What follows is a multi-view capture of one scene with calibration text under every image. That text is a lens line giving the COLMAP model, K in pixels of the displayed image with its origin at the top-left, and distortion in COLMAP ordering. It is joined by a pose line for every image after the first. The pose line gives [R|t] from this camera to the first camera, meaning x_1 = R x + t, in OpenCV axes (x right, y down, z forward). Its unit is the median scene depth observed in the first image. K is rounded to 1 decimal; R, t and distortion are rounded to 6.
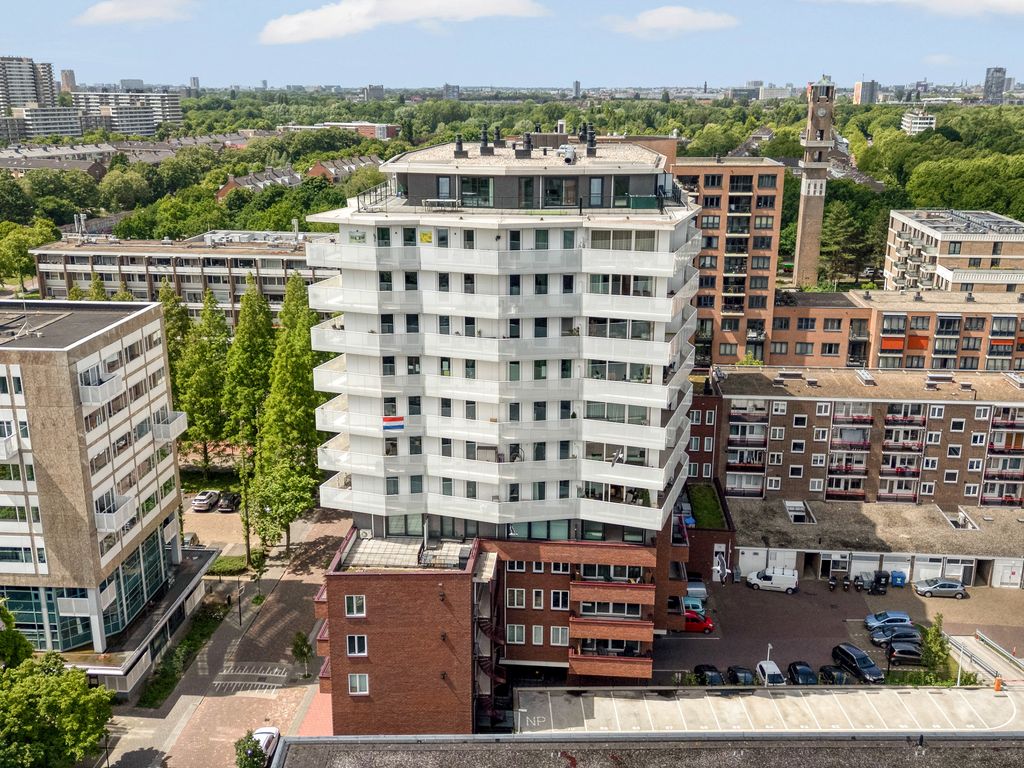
lens RADIAL K [[1005.5, 0, 507.4], [0, 1005.5, 391.9], [0, 0, 1]] dist [0.048136, 0.000000]
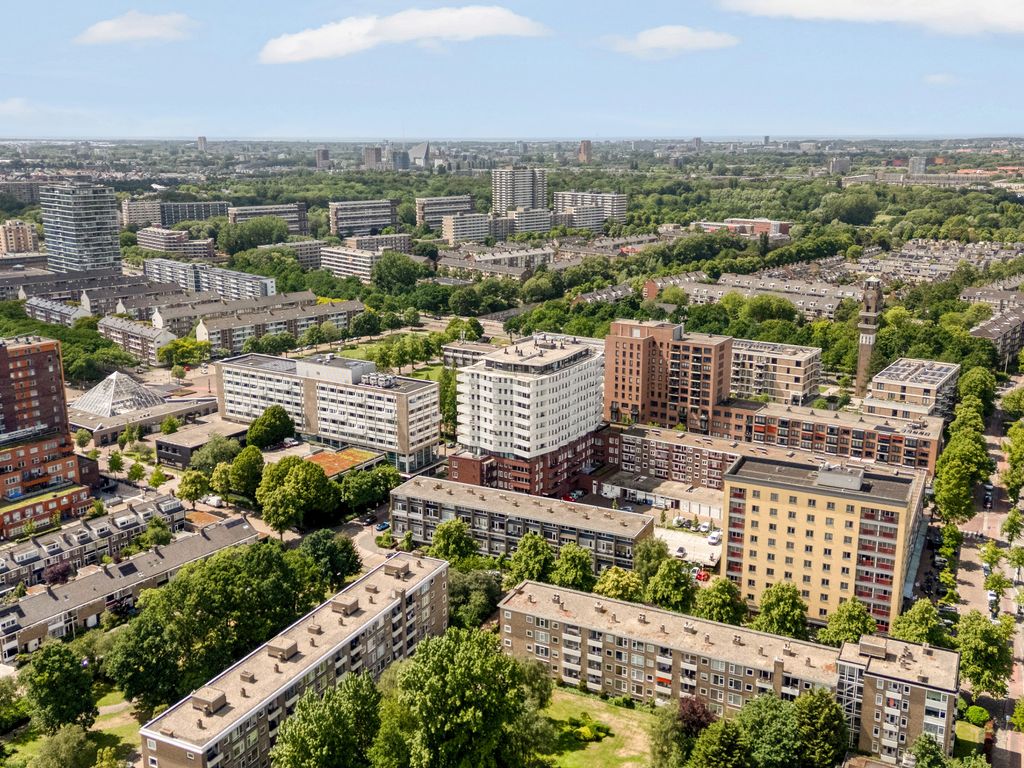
lens RADIAL K [[1005.5, 0, 507.8], [0, 1005.5, 378.7], [0, 0, 1]] dist [0.048136, 0.000000]
pose [[0.884623, 0.109548, -0.453255, 1.195509], [-0.133496, 0.990825, -0.021072, -0.048538], [0.446789, 0.079149, 0.891132, -1.658694]]
